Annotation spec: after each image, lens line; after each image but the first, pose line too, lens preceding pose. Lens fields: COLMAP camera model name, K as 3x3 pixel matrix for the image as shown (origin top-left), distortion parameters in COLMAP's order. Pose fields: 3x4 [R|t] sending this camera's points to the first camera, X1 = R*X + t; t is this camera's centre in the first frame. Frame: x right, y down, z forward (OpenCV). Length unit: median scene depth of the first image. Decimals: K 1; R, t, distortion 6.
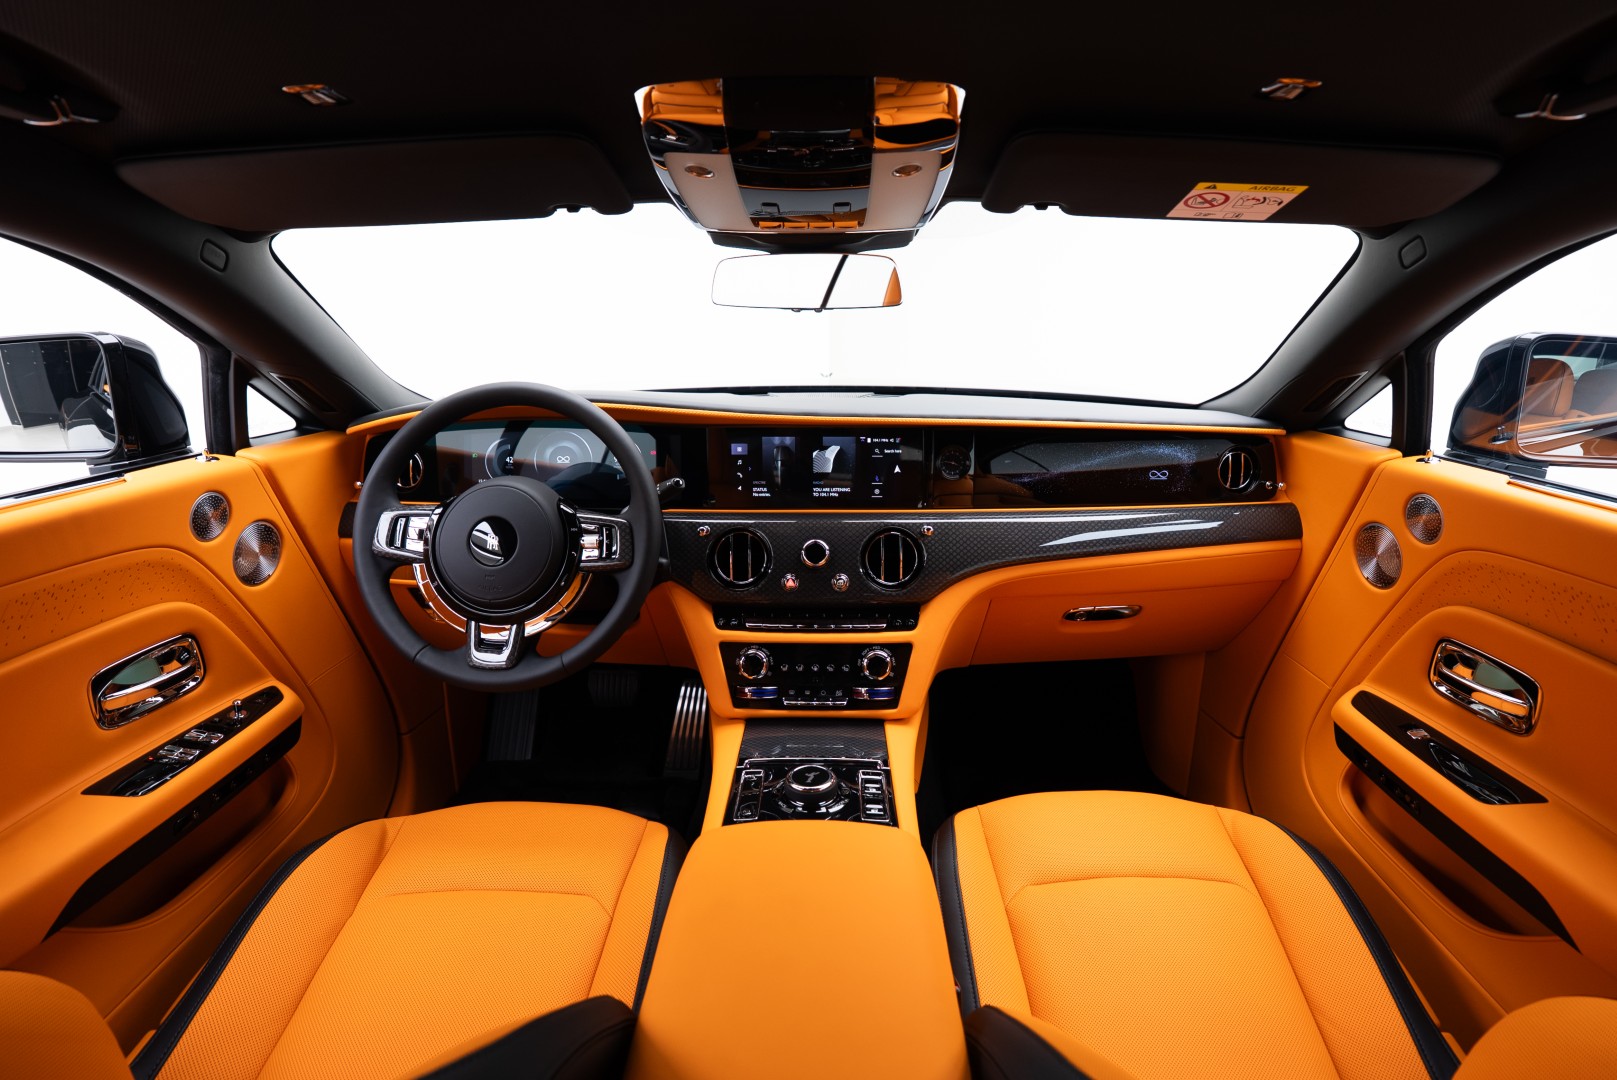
lens RADIAL K [[771.0, 0, 783.7], [0, 771.0, 530.3], [0, 0, 1]] dist [-0.019767, 0.000689]
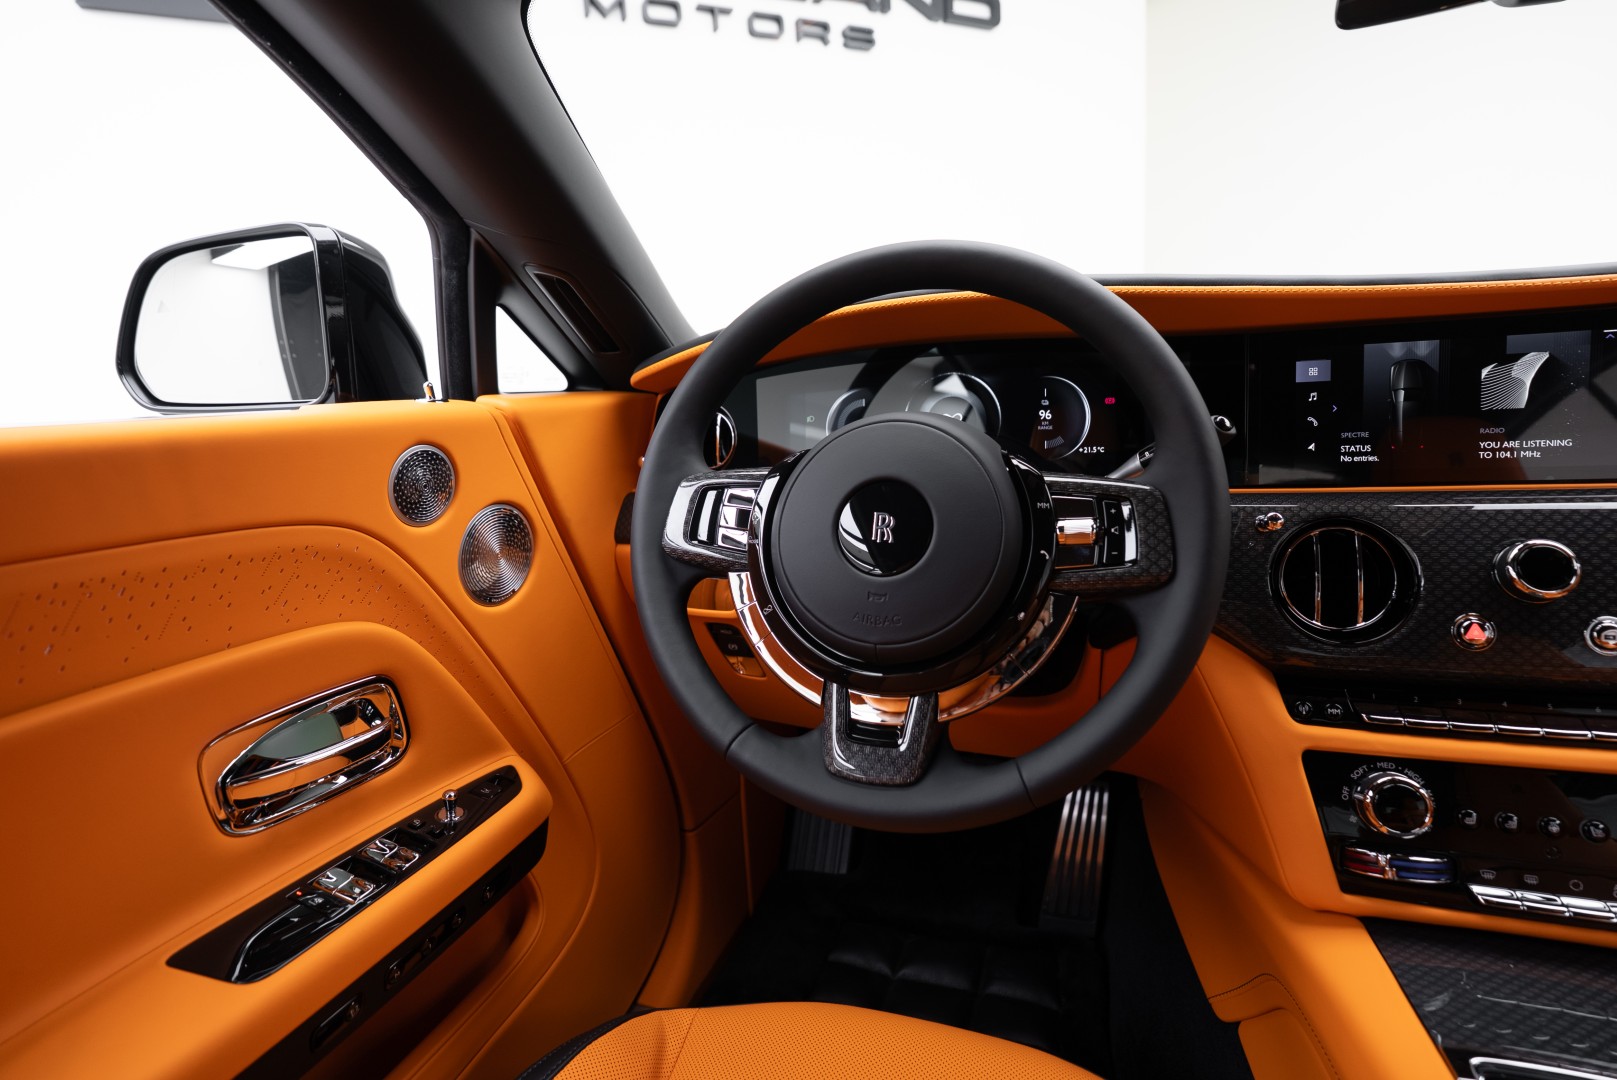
lens RADIAL K [[764.0, 0, 808.5], [0, 764.0, 540.0], [0, 0, 1]] dist [-0.048179, 0.000641]
pose [[0.957625, 0.005437, -0.287968, -0.262810], [-0.024161, 0.997814, -0.061505, 0.051902], [0.287004, 0.065856, 0.955663, 0.478628]]
